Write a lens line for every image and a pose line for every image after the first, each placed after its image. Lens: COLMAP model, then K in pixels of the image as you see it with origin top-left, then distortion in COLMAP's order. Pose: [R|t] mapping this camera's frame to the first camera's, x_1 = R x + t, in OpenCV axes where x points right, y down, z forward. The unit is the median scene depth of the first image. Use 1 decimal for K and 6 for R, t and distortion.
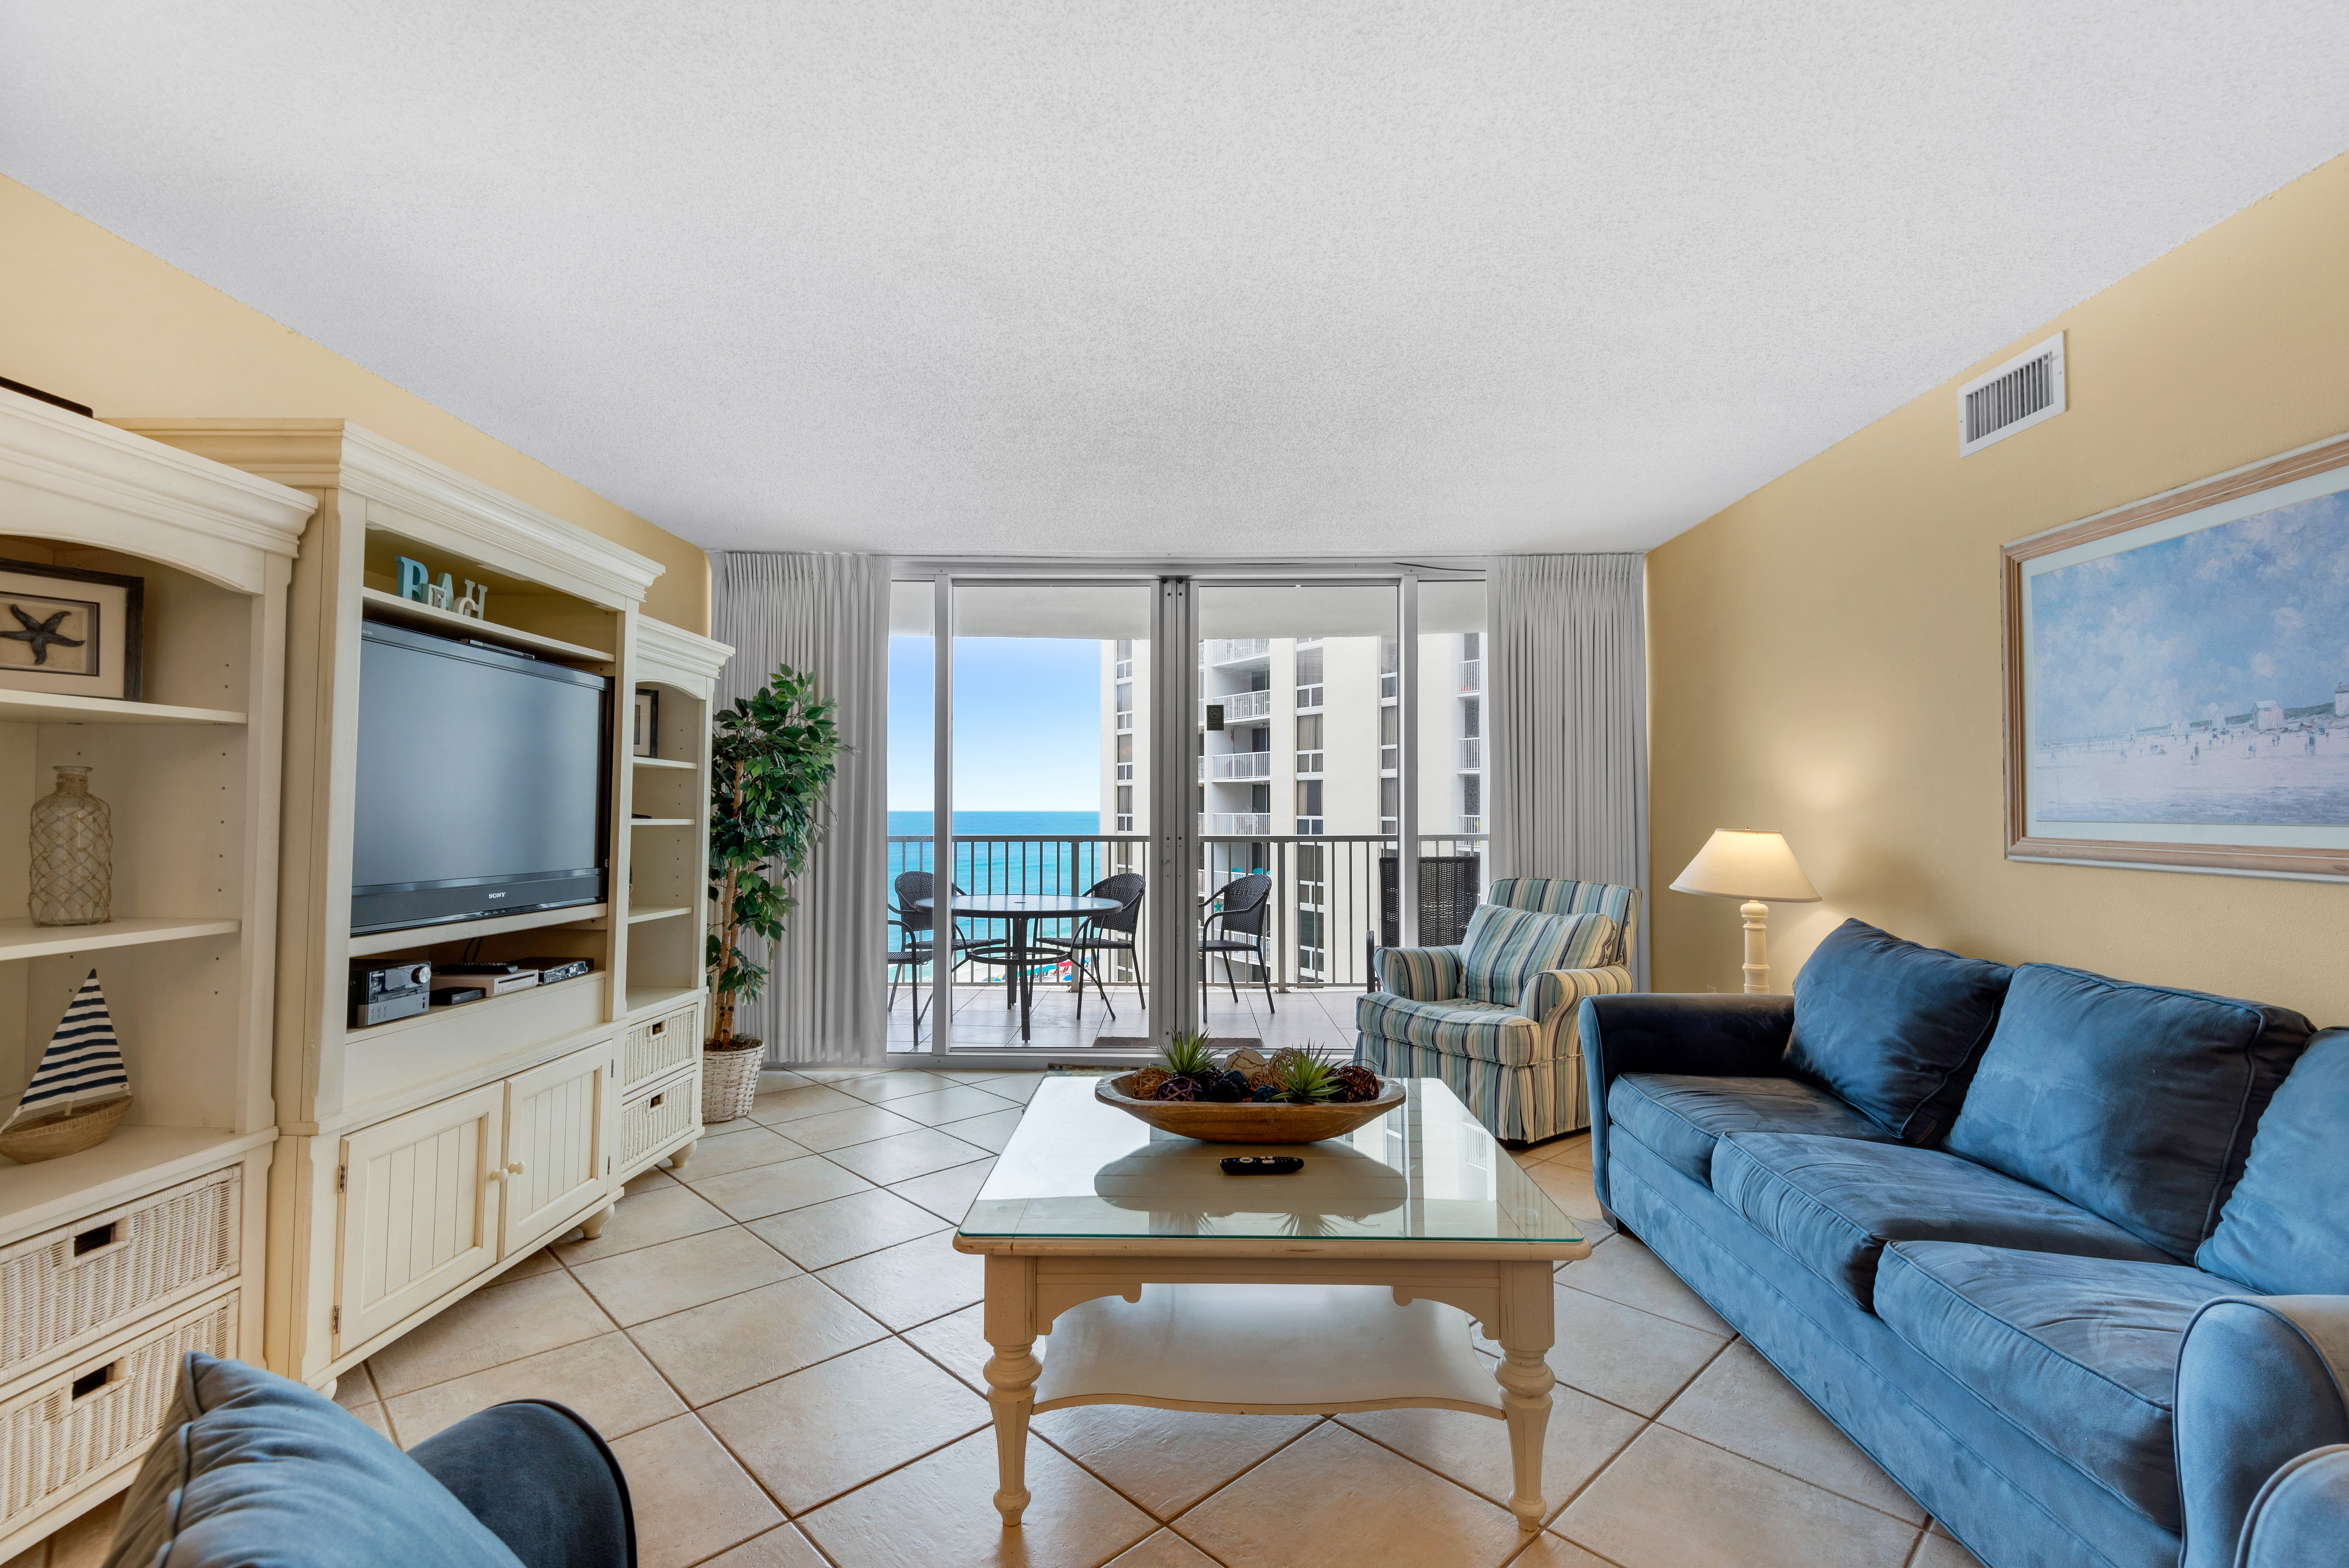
lens RADIAL K [[1041.0, 0, 1183.1], [0, 1041.0, 783.6], [0, 0, 1]] dist [-0.001762, -0.000330]
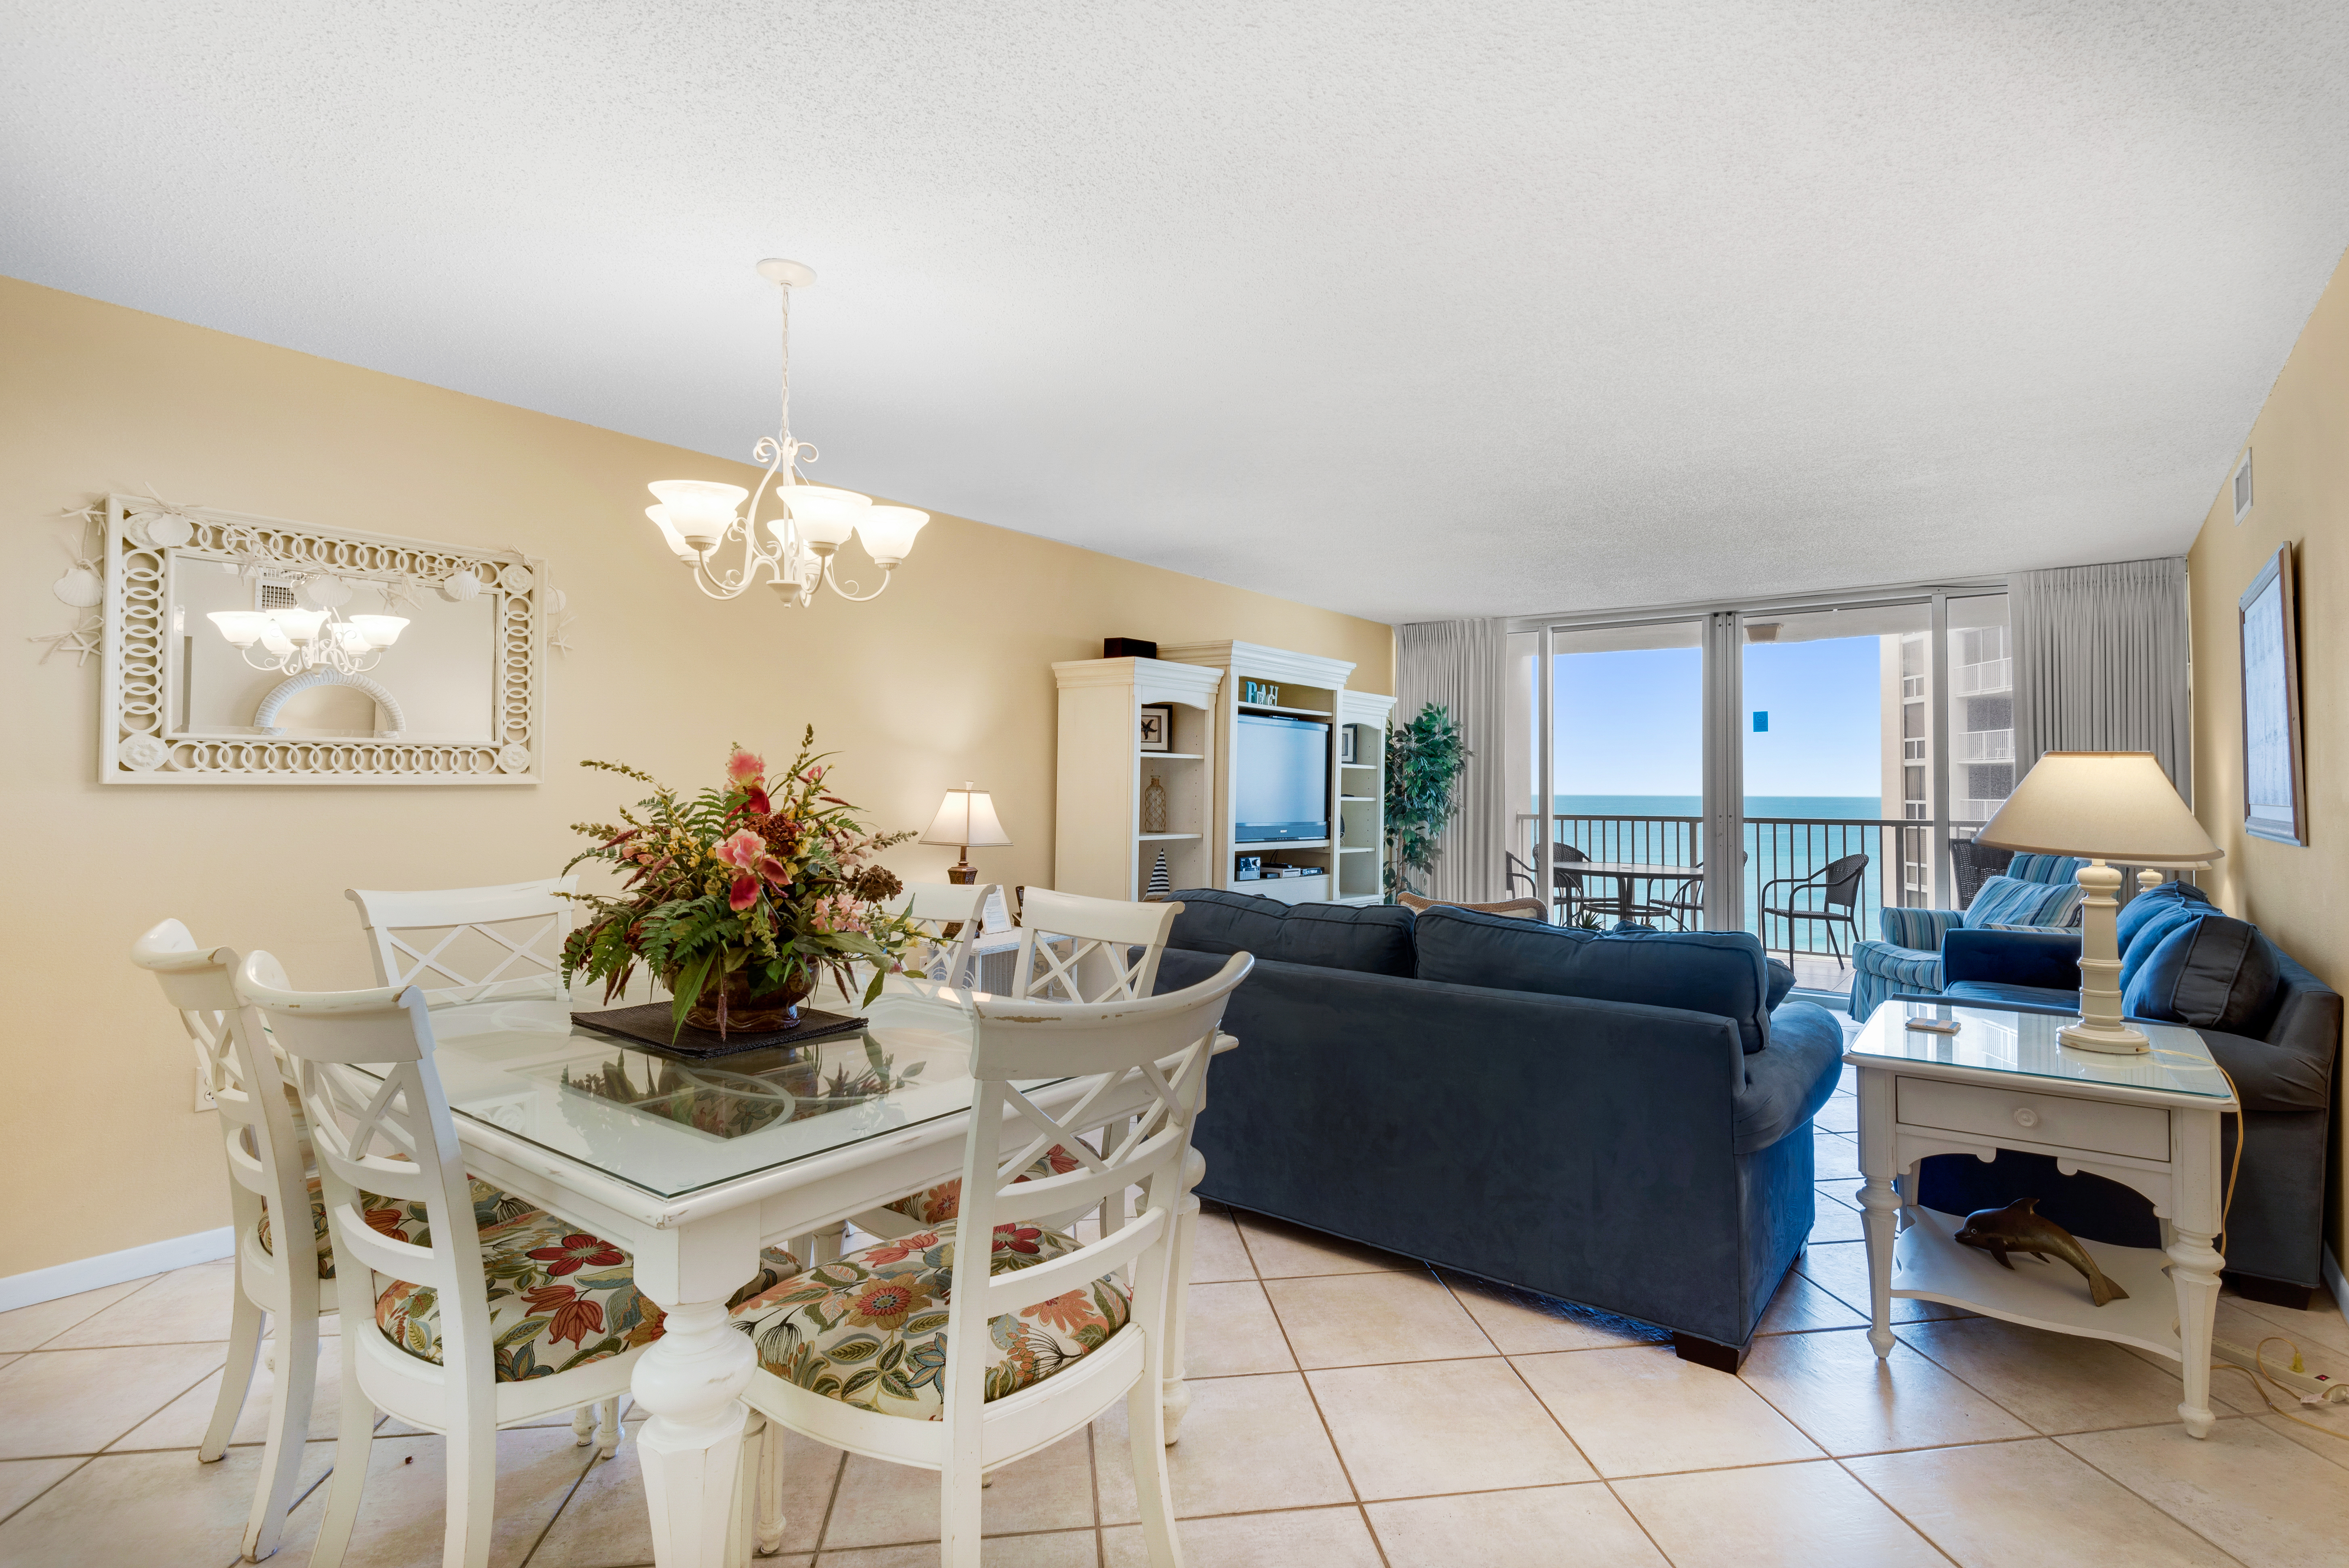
lens RADIAL K [[1169.2, 0, 1185.9], [0, 1169.2, 768.8], [0, 0, 1]] dist [0.000410, -0.000066]
pose [[0.794303, -0.007769, -0.607471, 0.486207], [0.010247, 0.999947, 0.000611, -0.019575], [0.607435, -0.006710, 0.794341, -0.780450]]
